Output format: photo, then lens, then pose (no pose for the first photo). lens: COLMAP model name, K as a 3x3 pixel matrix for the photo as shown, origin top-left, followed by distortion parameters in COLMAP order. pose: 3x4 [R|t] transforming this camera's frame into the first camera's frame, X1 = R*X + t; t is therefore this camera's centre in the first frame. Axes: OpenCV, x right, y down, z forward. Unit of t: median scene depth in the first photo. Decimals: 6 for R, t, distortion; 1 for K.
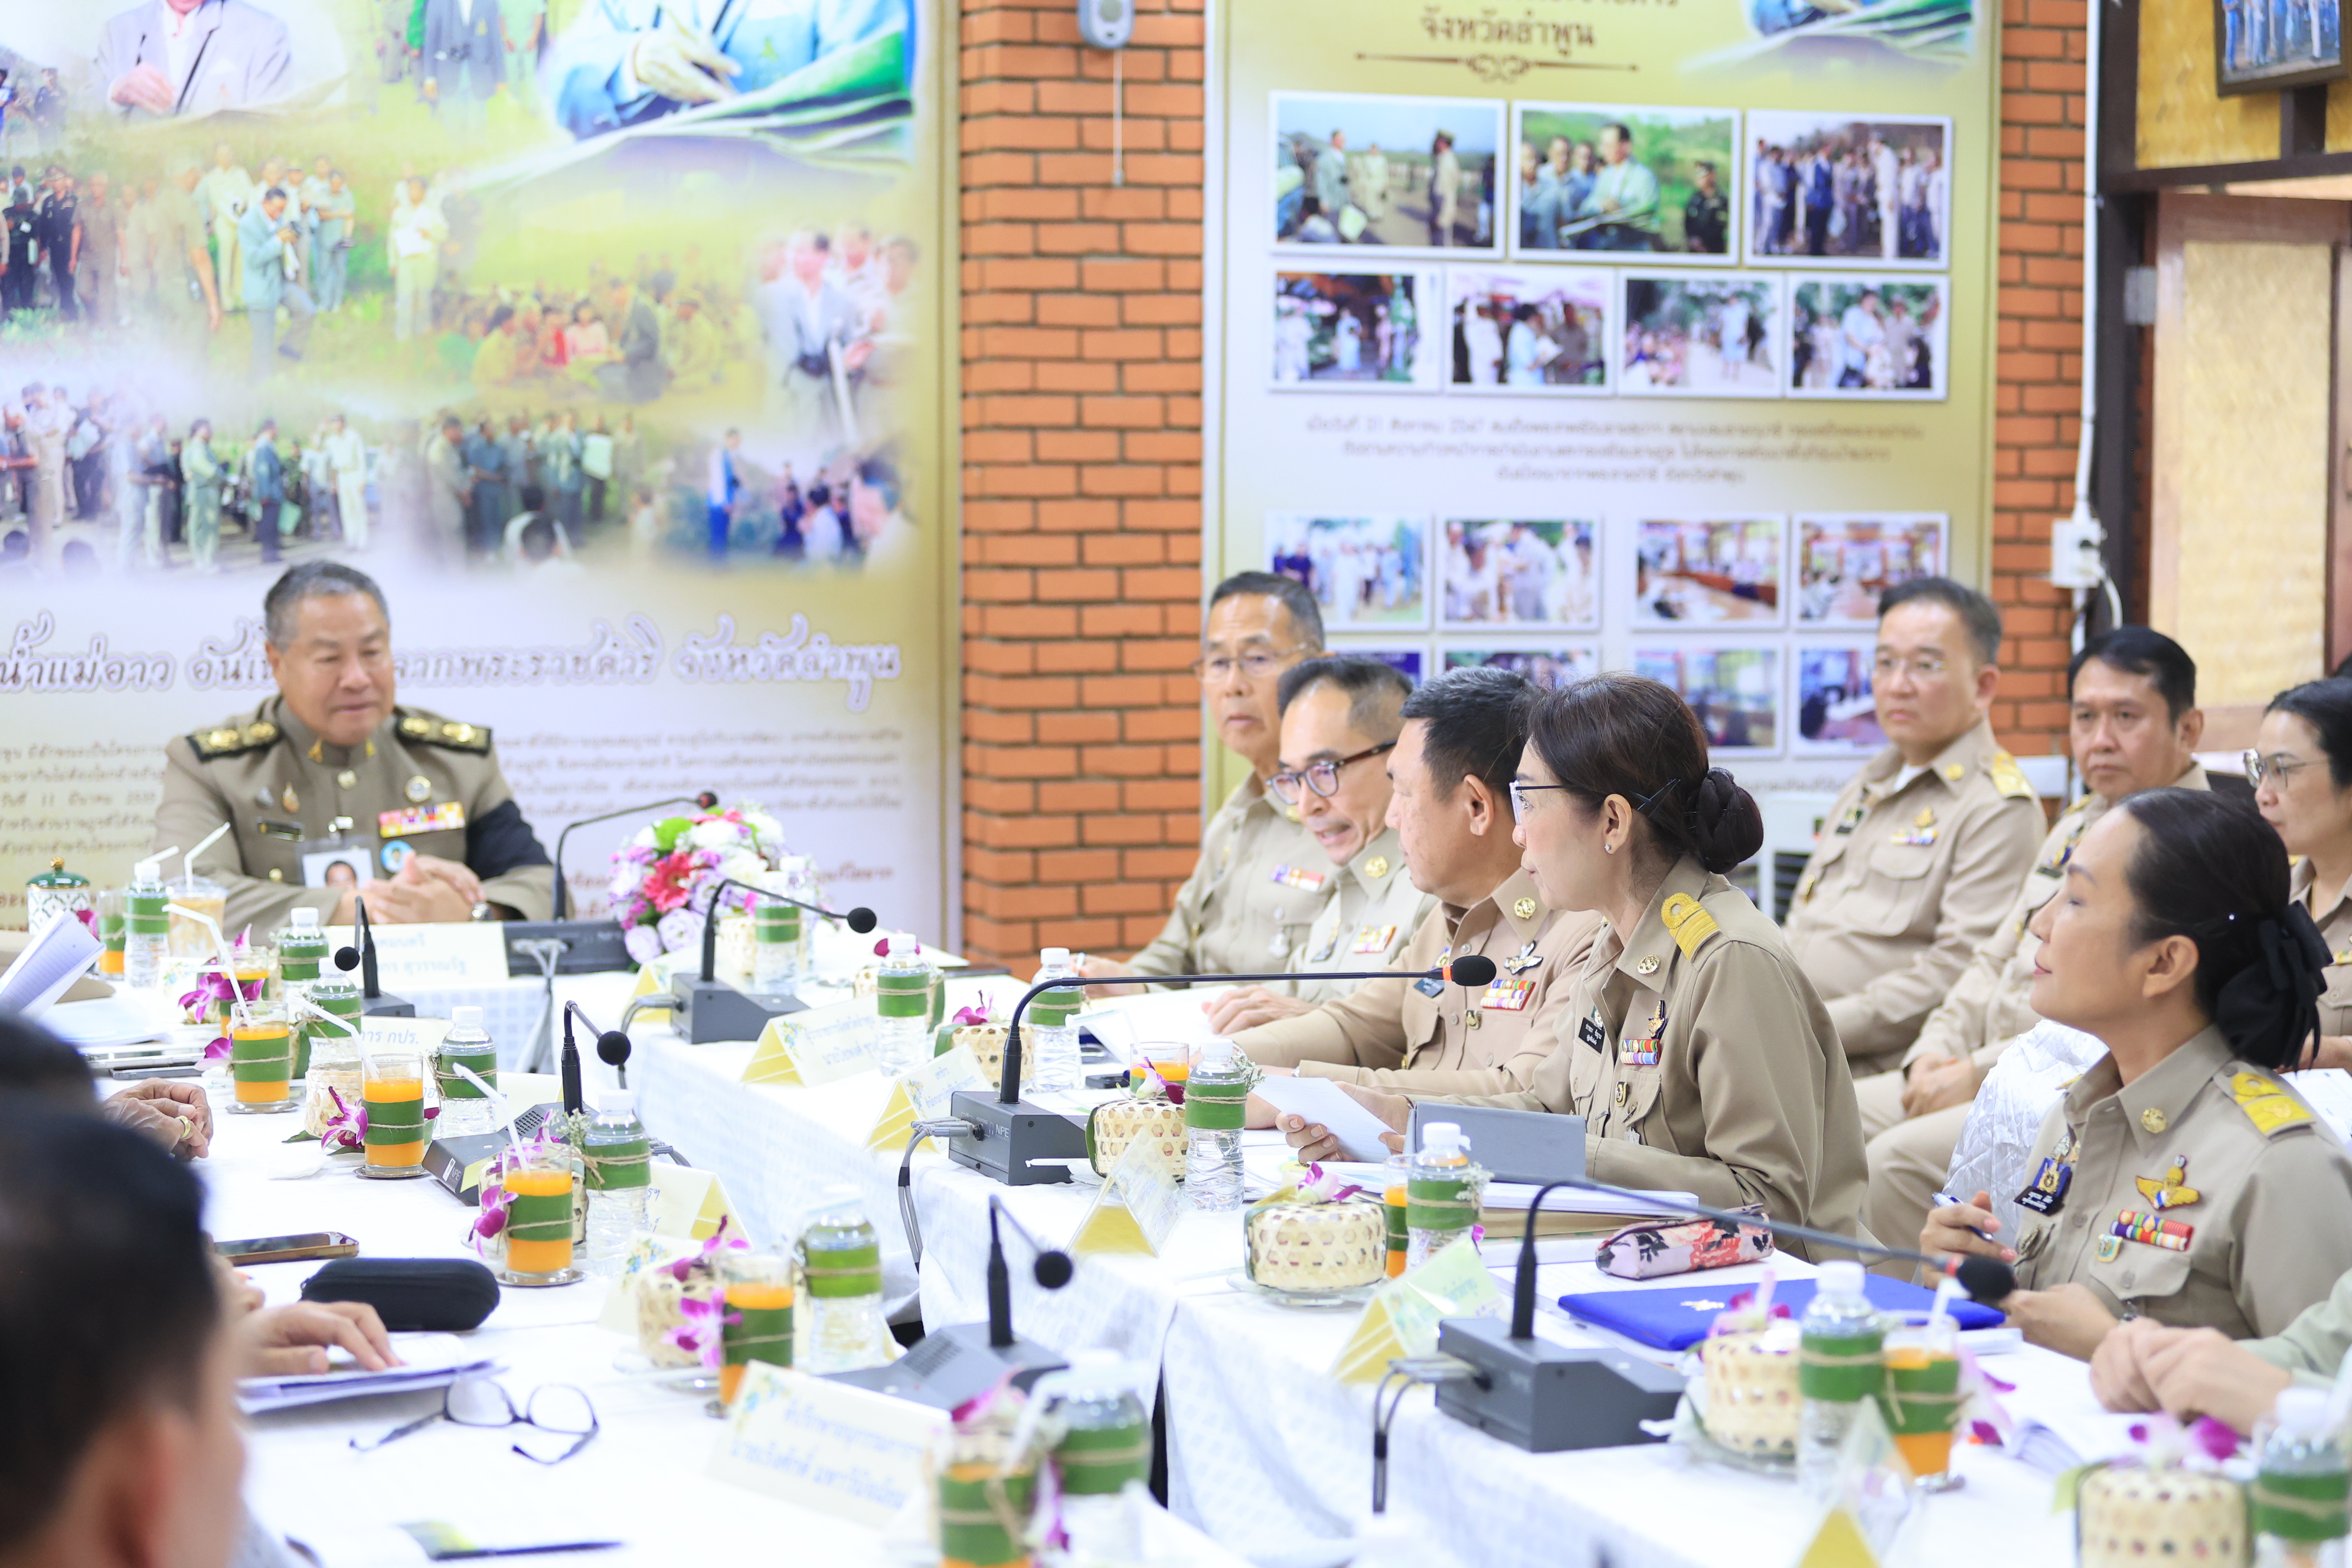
lens RADIAL K [[4840.0, 0, 1175.5], [0, 4840.0, 855.1], [0, 0, 1]] dist [-0.007991, 0.073250]
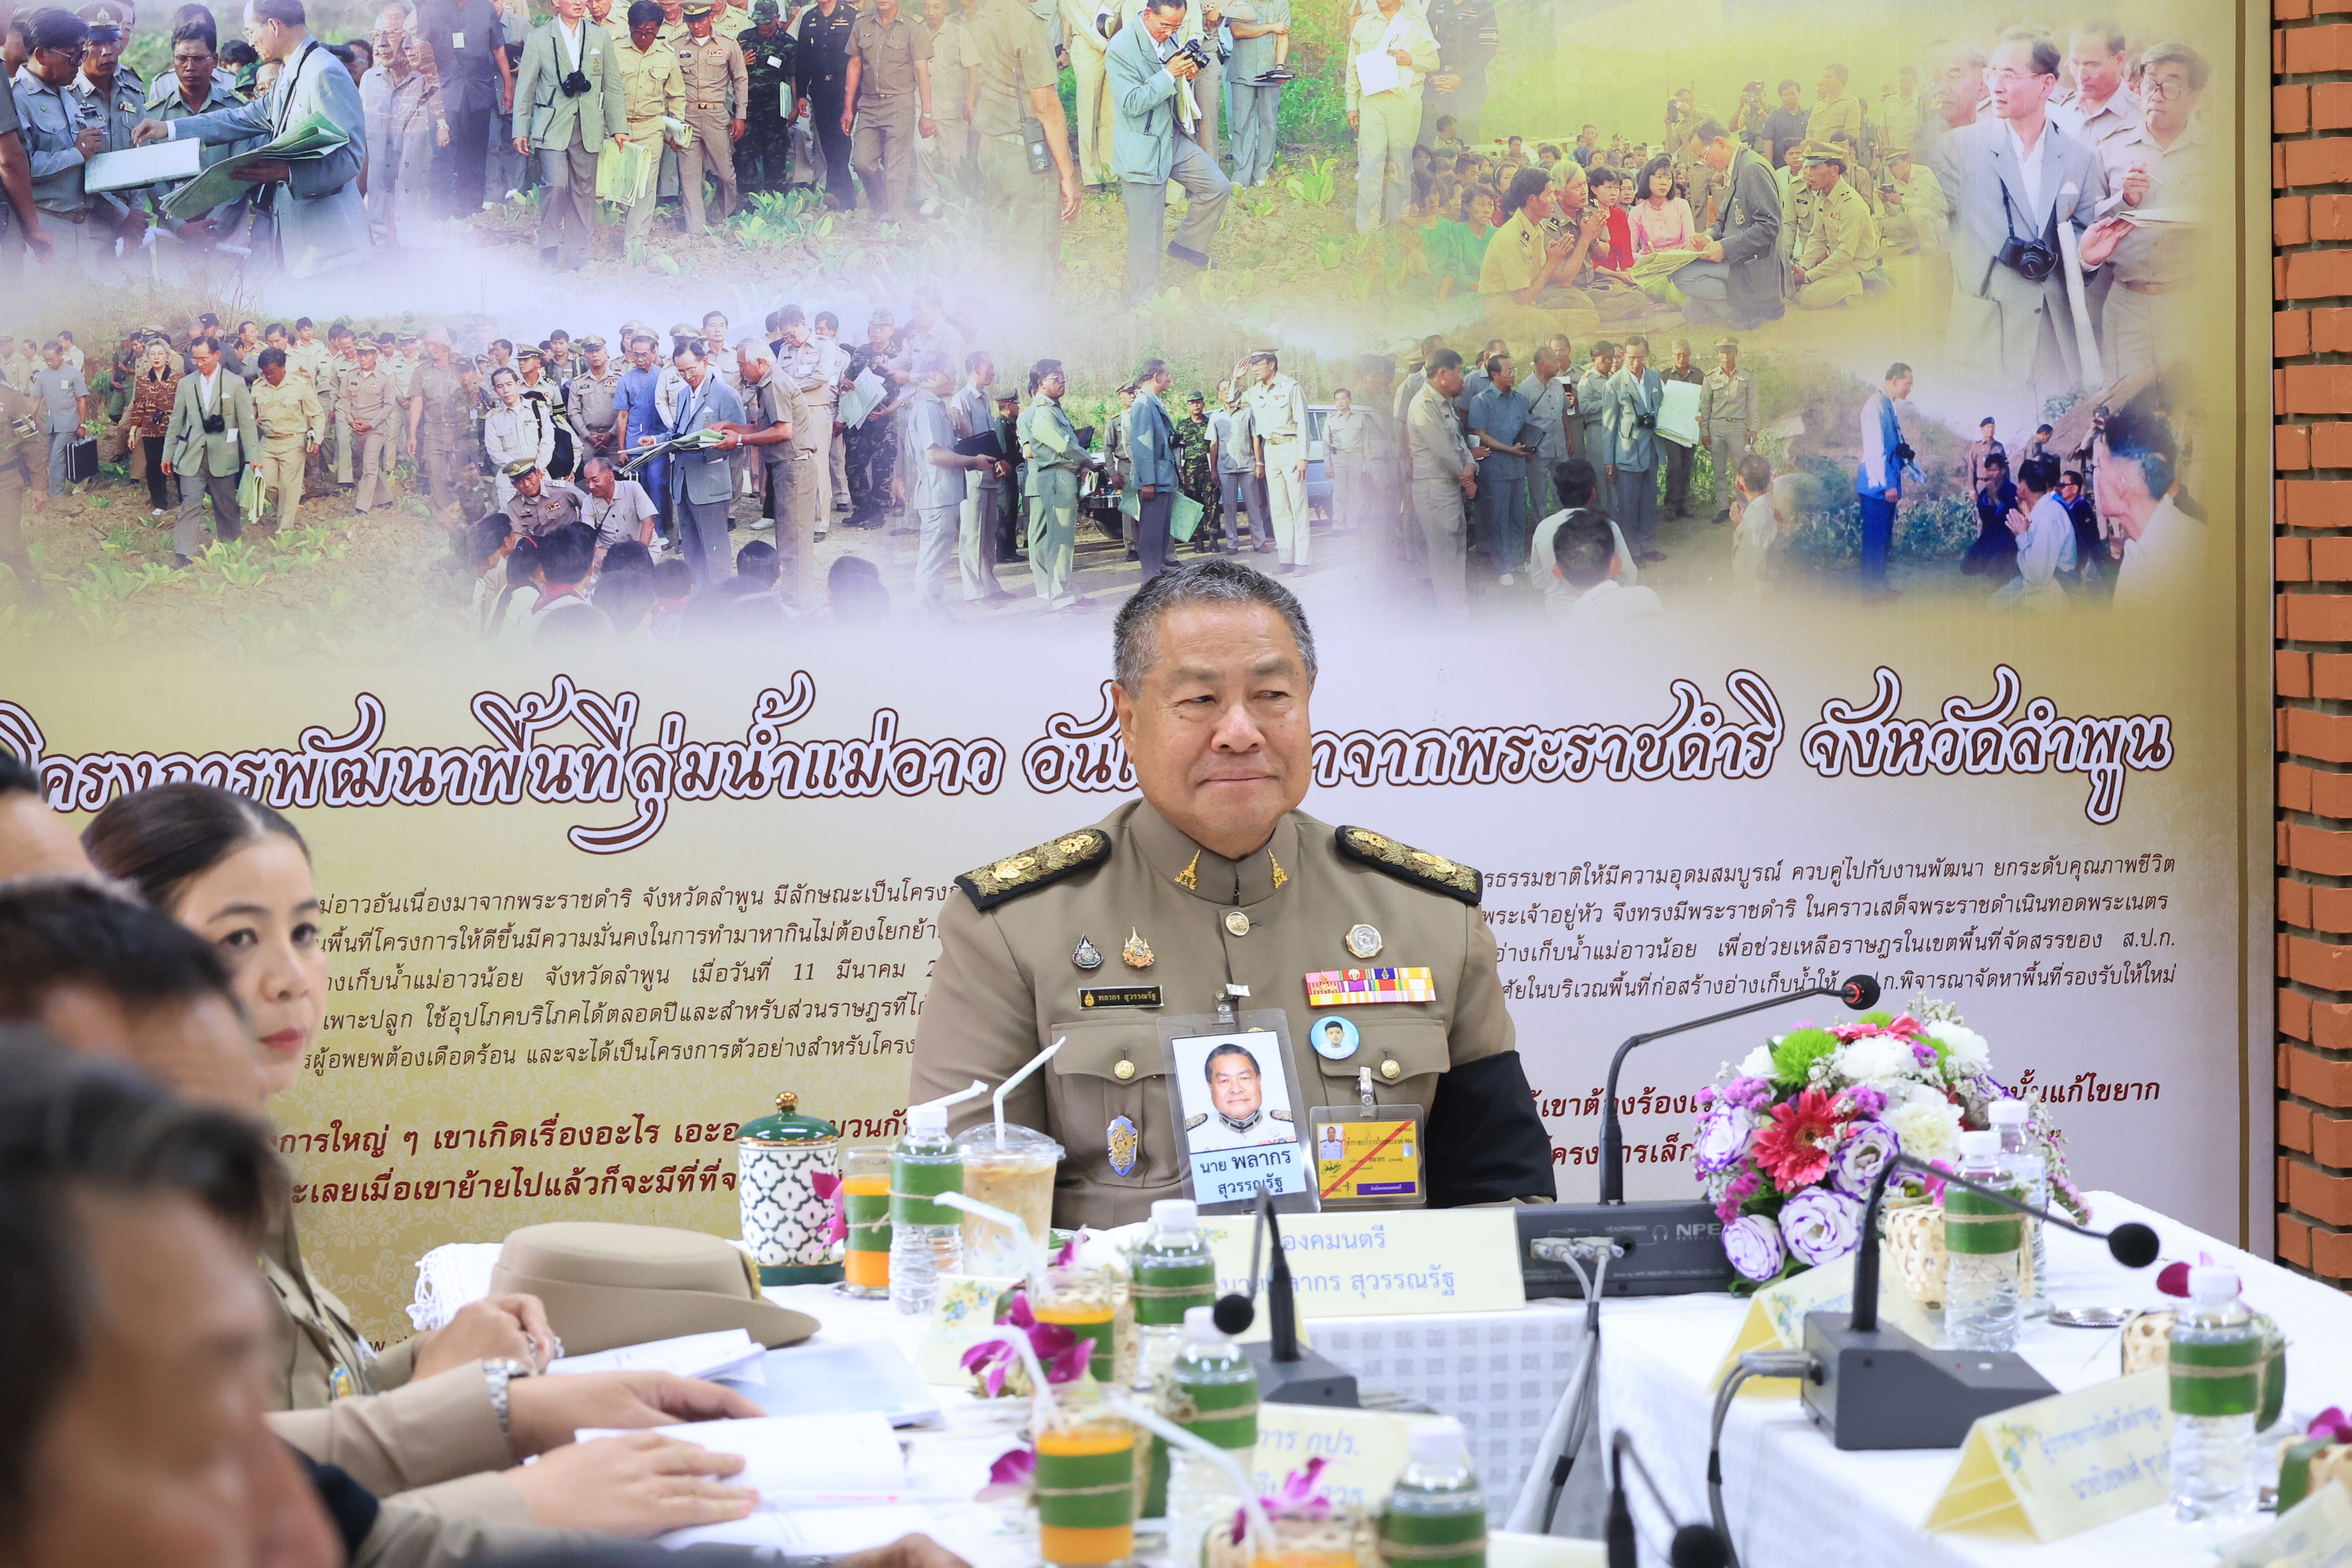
lens RADIAL K [[6926.6, 0, 1176.0], [0, 6926.6, 784.0], [0, 0, 1]] dist [-0.047937, 0.369880]
pose [[0.981550, -0.001667, -0.191200, -0.013679], [-0.003341, 0.999660, -0.025866, -0.012016], [0.191179, 0.026027, 0.981210, 0.122322]]
